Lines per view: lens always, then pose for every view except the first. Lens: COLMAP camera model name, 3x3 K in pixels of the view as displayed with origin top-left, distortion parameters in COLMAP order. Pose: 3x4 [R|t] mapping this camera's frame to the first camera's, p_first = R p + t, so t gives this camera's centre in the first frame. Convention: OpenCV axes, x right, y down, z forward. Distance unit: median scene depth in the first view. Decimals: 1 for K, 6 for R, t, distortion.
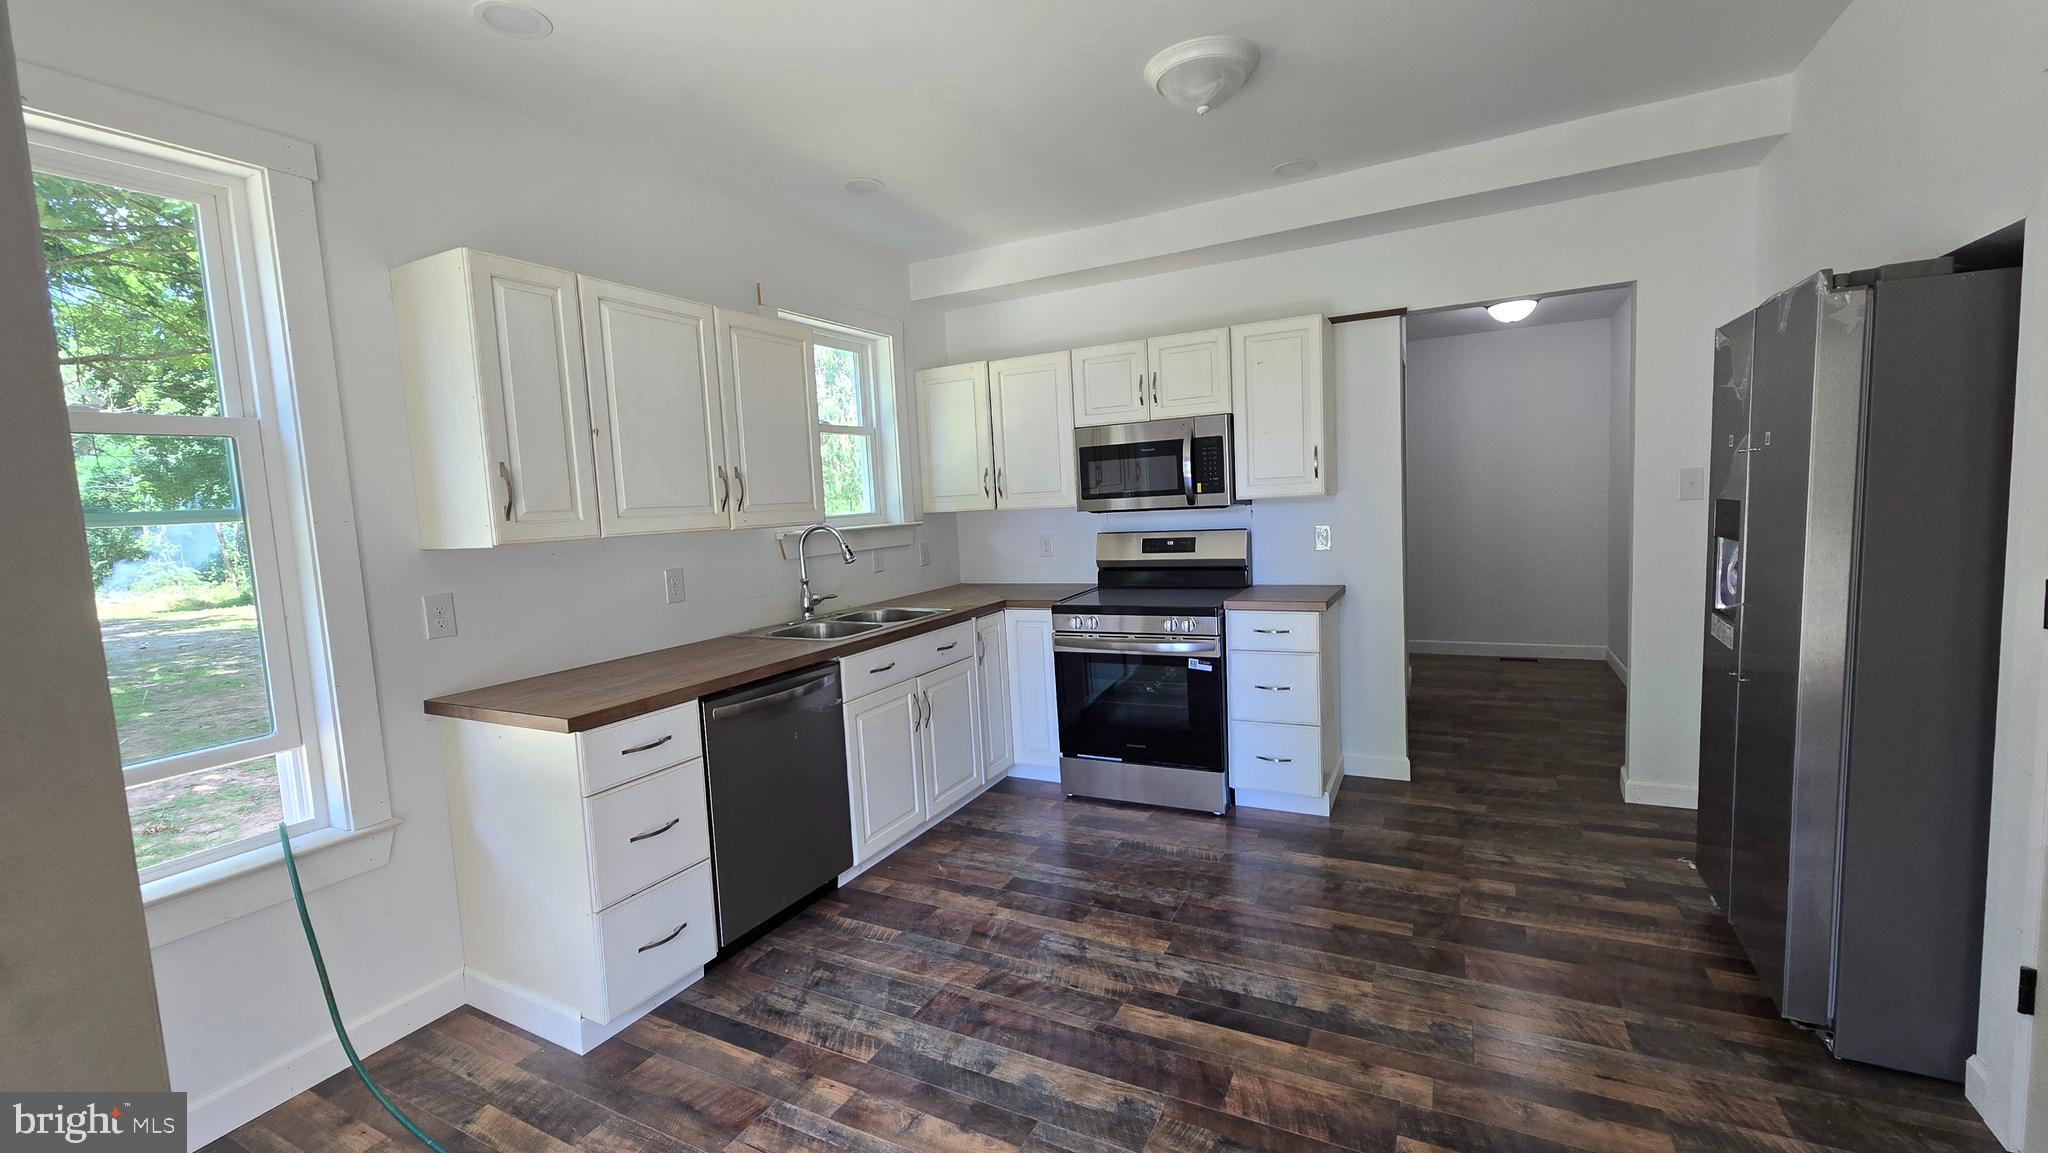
lens RADIAL K [[836.4, 0, 1021.8], [0, 836.4, 570.4], [0, 0, 1]] dist [-0.000750, 0.000465]
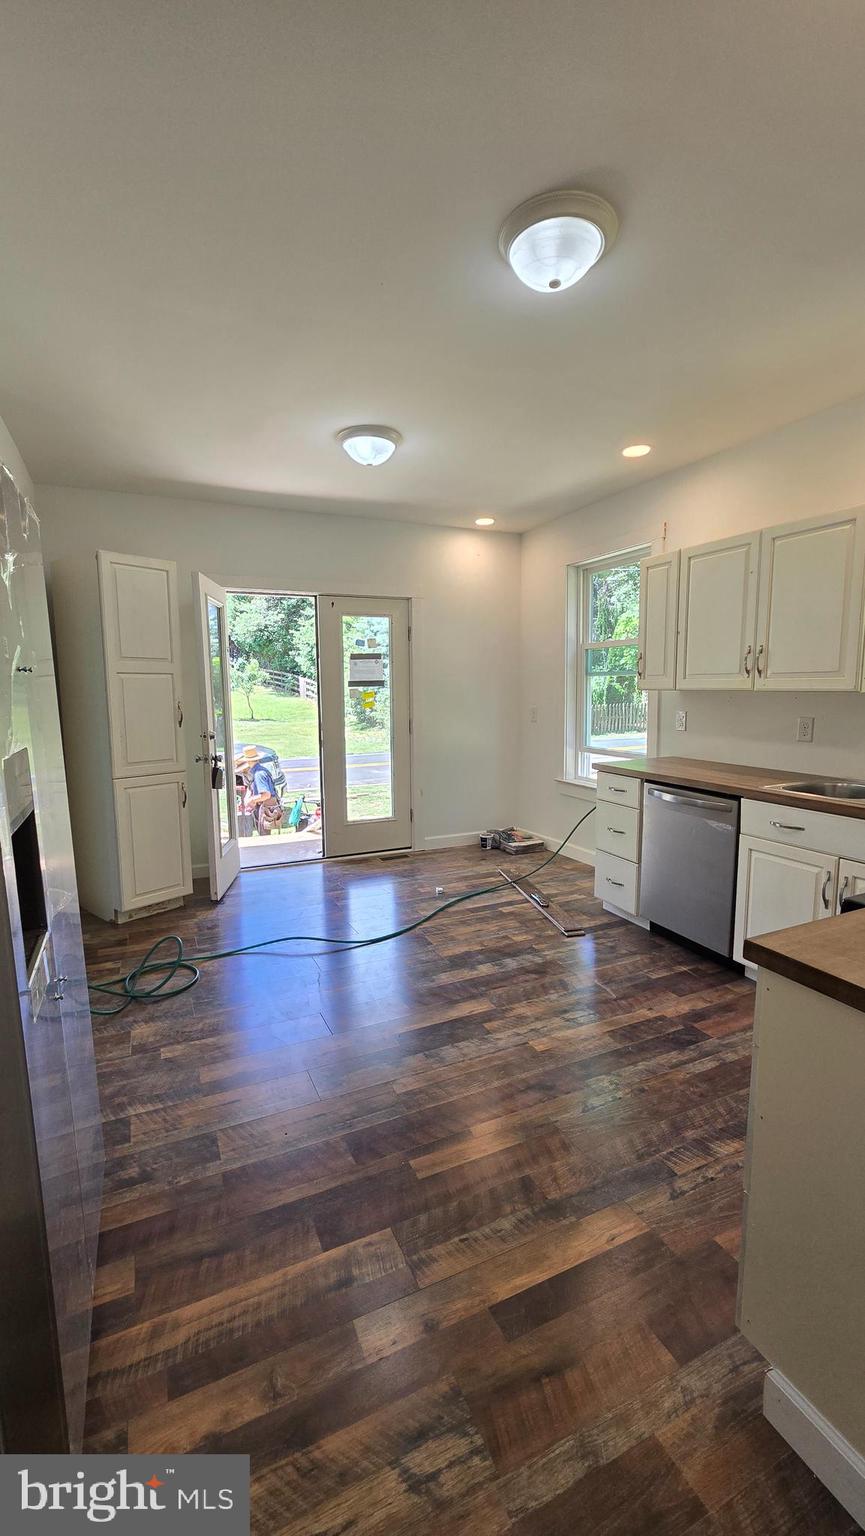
lens RADIAL K [[627.3, 0, 419.7], [0, 627.3, 755.7], [0, 0, 1]] dist [-0.000750, 0.000465]
pose [[-0.618197, 0.145546, -0.772430, 0.934046], [-0.024522, 0.978657, 0.204031, -0.160635], [0.785641, 0.145073, -0.601434, 1.358570]]
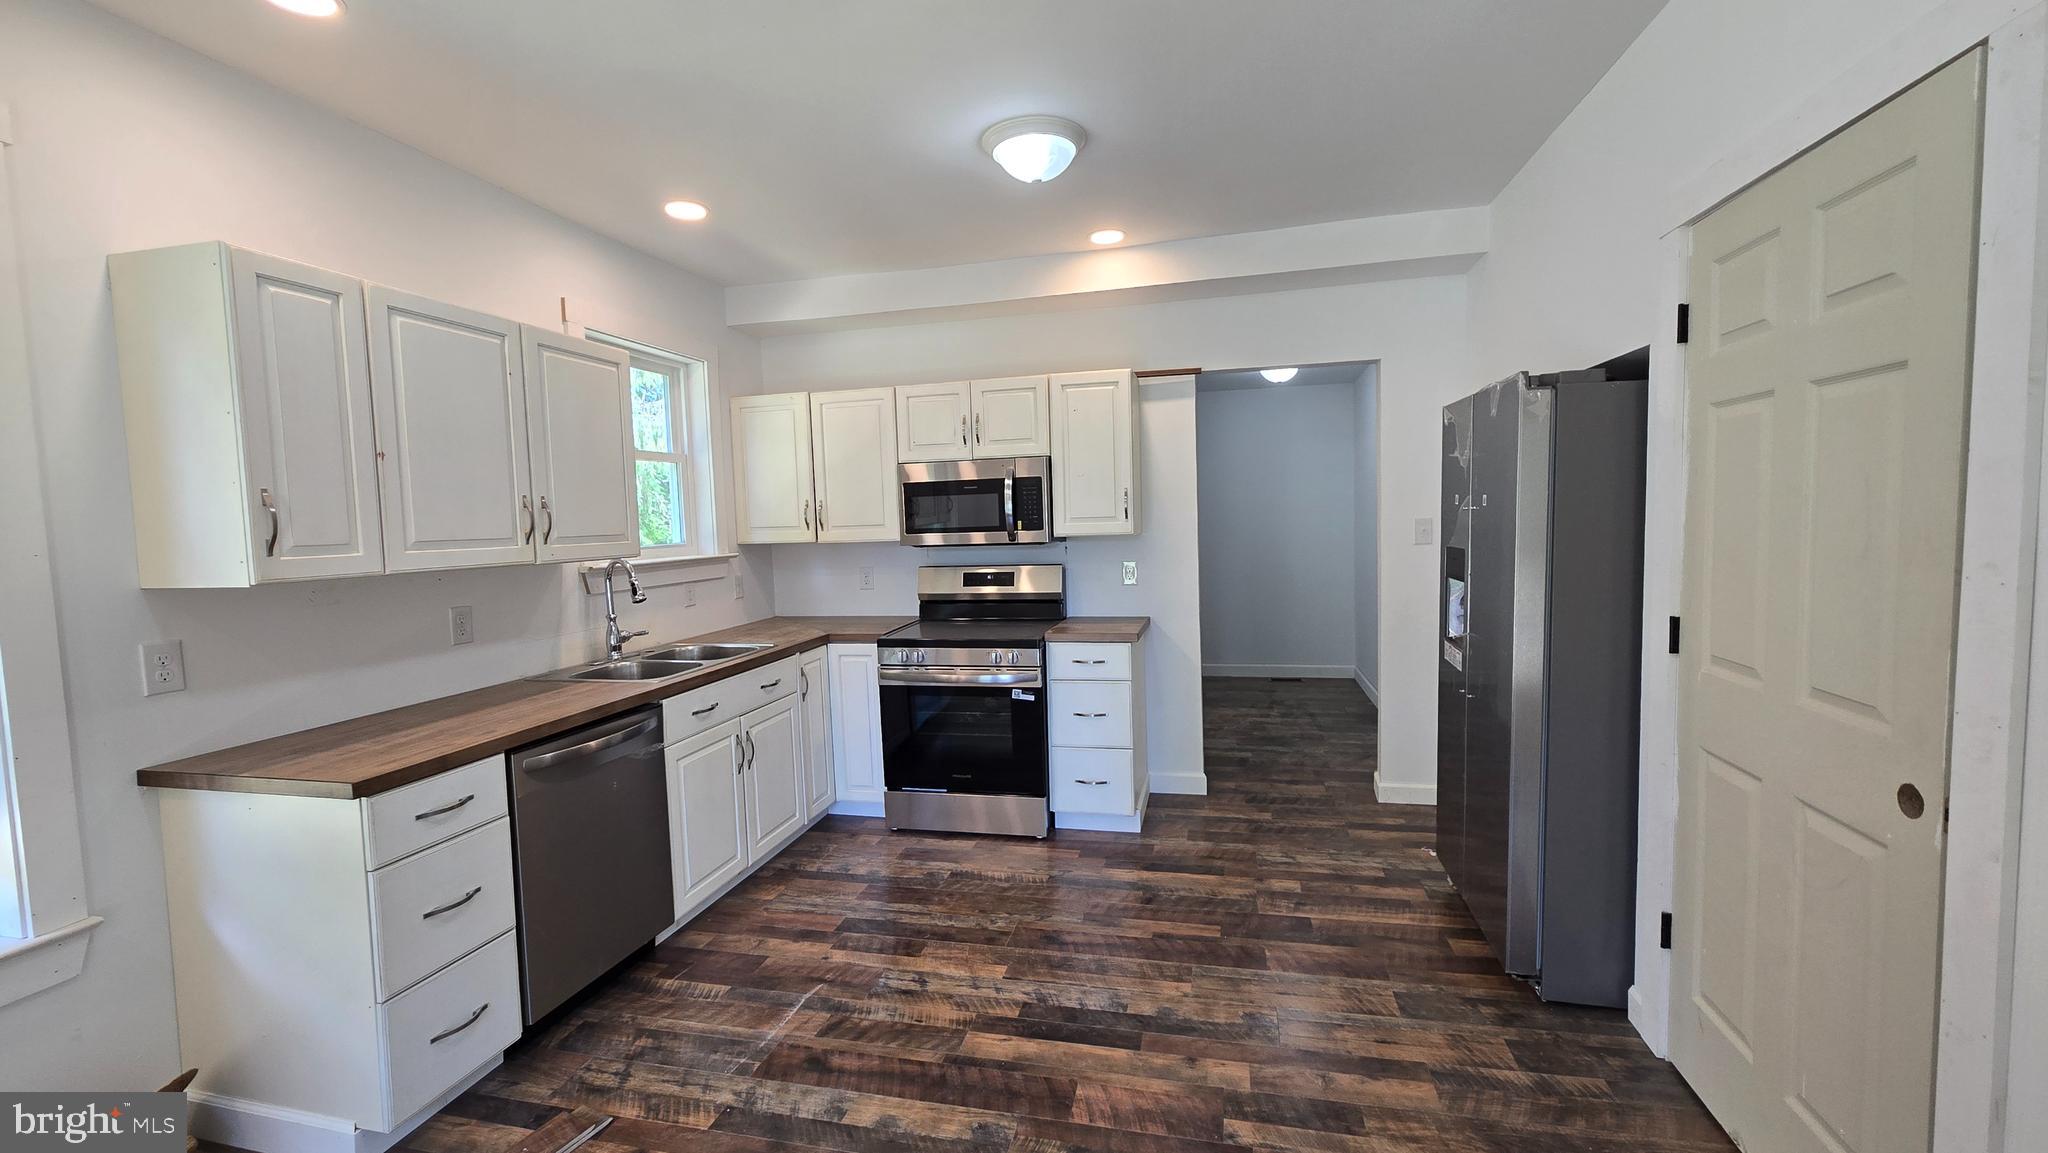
lens RADIAL K [[836.4, 0, 1022.7], [0, 836.4, 569.0], [0, 0, 1]] dist [-0.000750, 0.000465]
pose [[0.969774, 0.005362, 0.243947, -0.059540], [0.002710, 0.999460, -0.032743, -0.013719], [-0.243991, 0.032415, 0.969236, -0.025172]]
